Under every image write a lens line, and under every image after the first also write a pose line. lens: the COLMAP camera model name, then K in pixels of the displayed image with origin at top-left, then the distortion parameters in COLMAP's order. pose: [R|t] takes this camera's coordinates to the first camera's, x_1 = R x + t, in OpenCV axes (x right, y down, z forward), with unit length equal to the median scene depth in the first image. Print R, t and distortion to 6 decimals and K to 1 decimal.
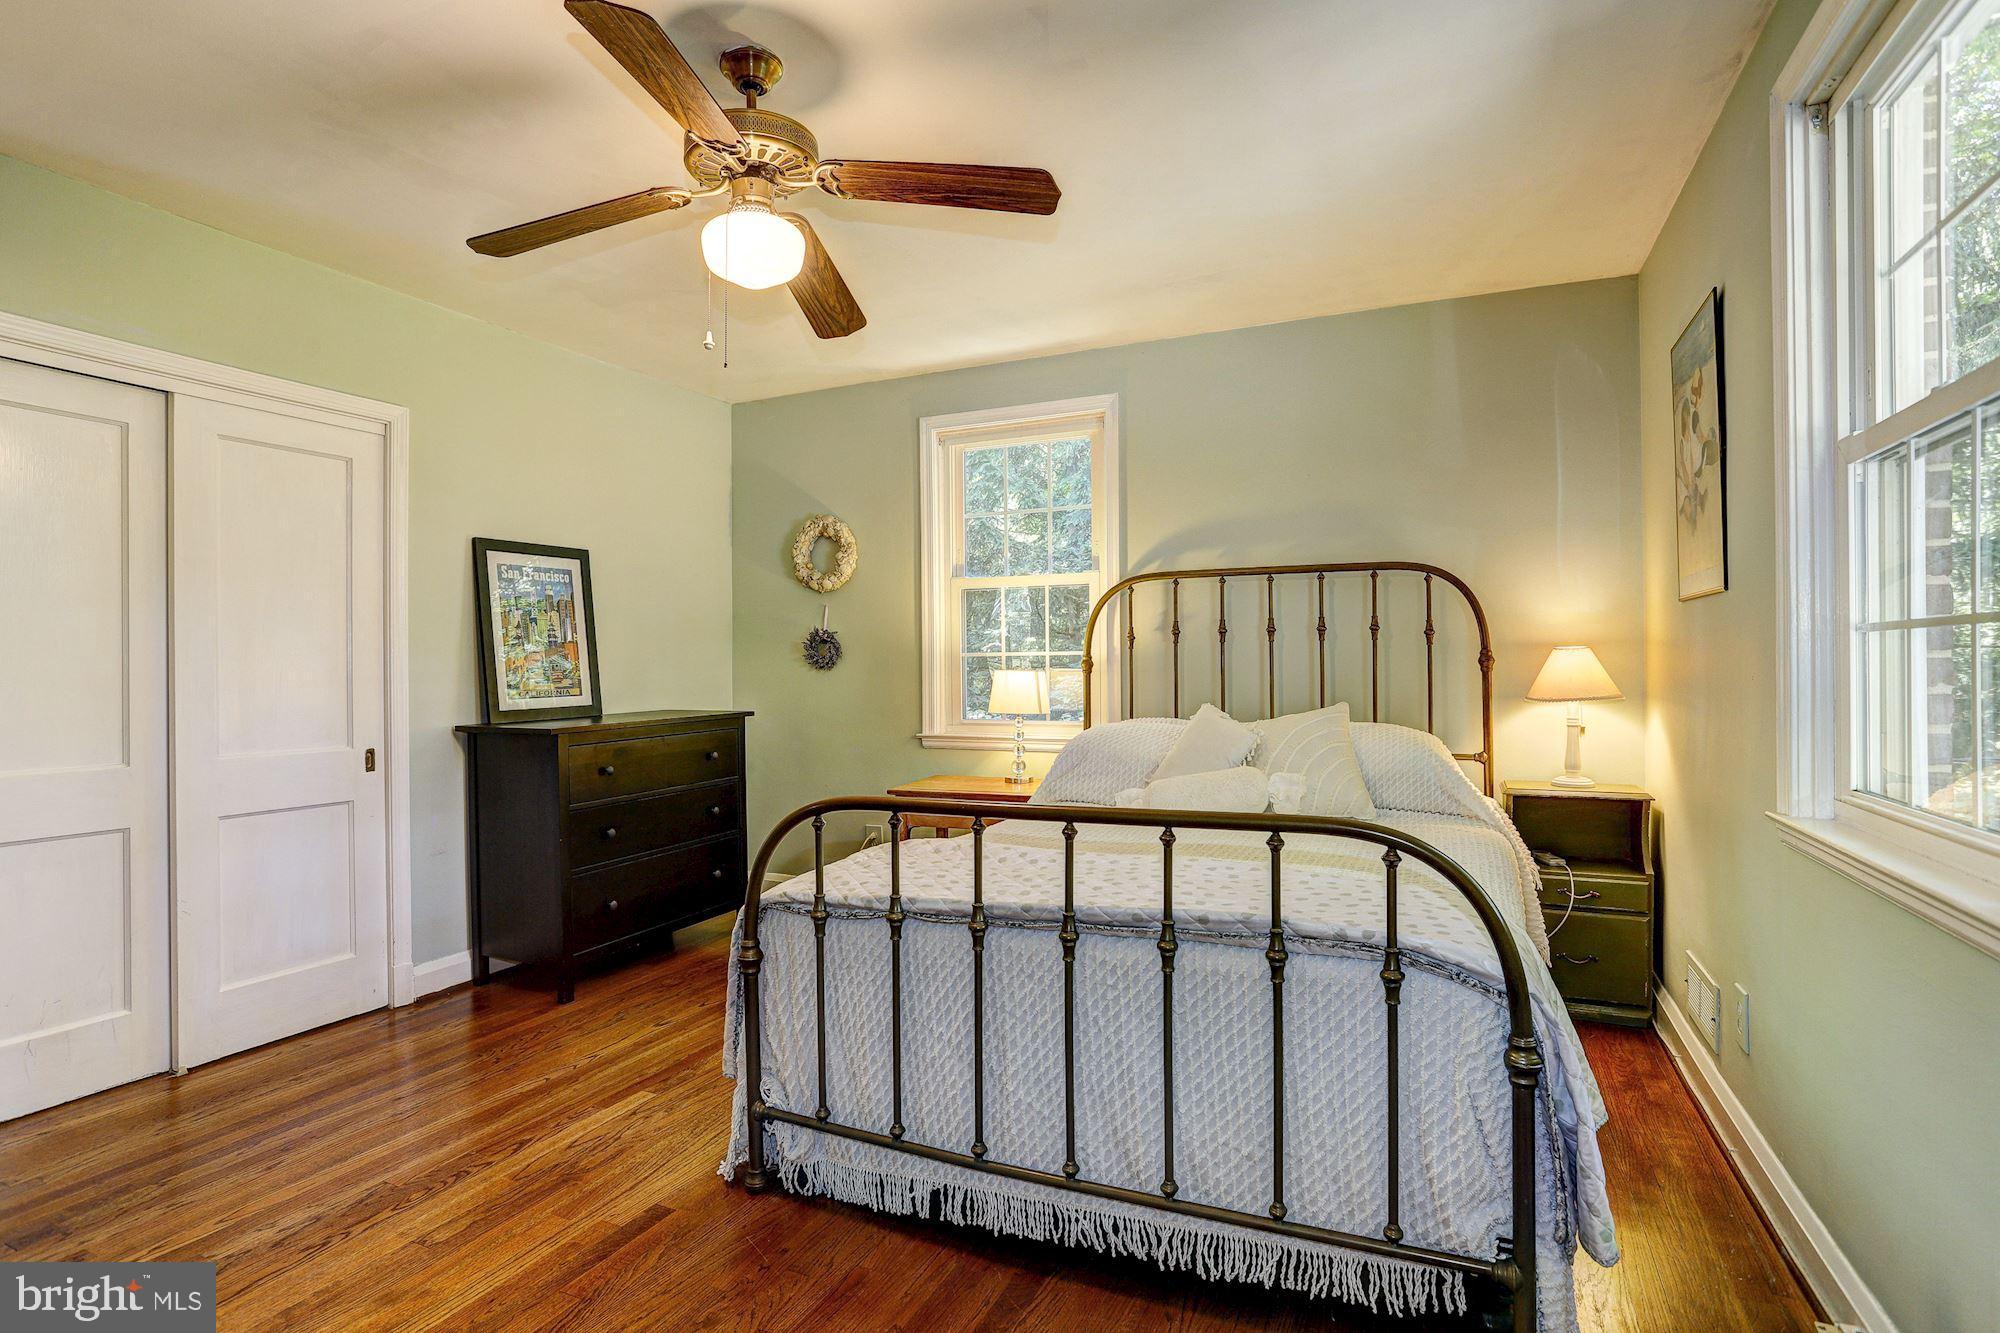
lens RADIAL K [[977.1, 0, 990.4], [0, 977.1, 669.2], [0, 0, 1]] dist [-0.035111, 0.006783]
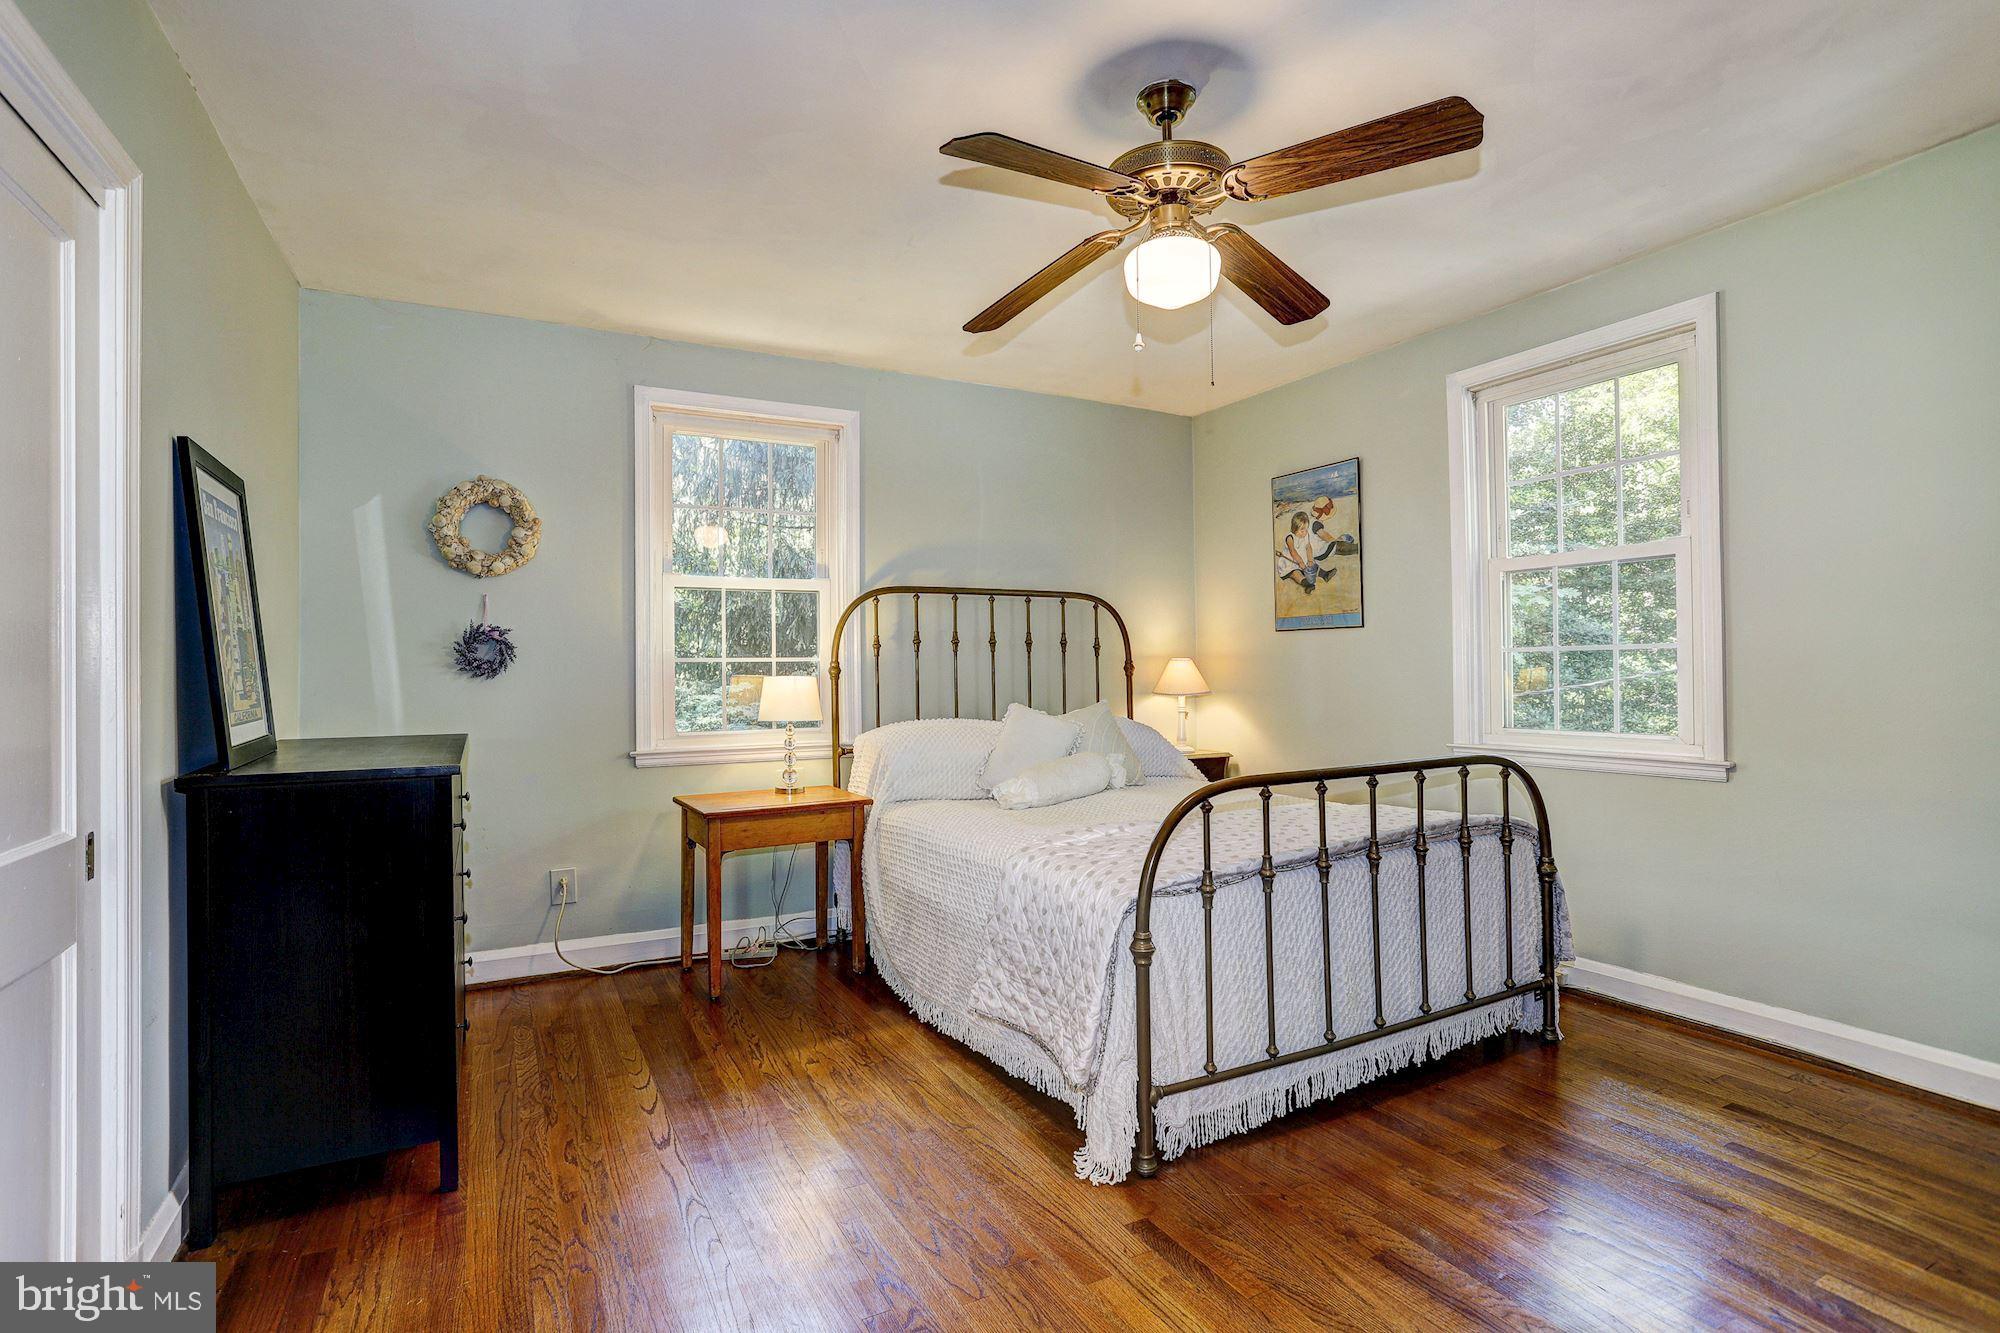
lens RADIAL K [[965.5, 0, 996.5], [0, 965.5, 660.9], [0, 0, 1]] dist [-0.049788, 0.023193]
pose [[0.610976, 0.012481, 0.791551, -0.706777], [0.007645, 0.999736, -0.021665, 0.009140], [-0.791612, 0.019288, 0.610719, 0.306270]]
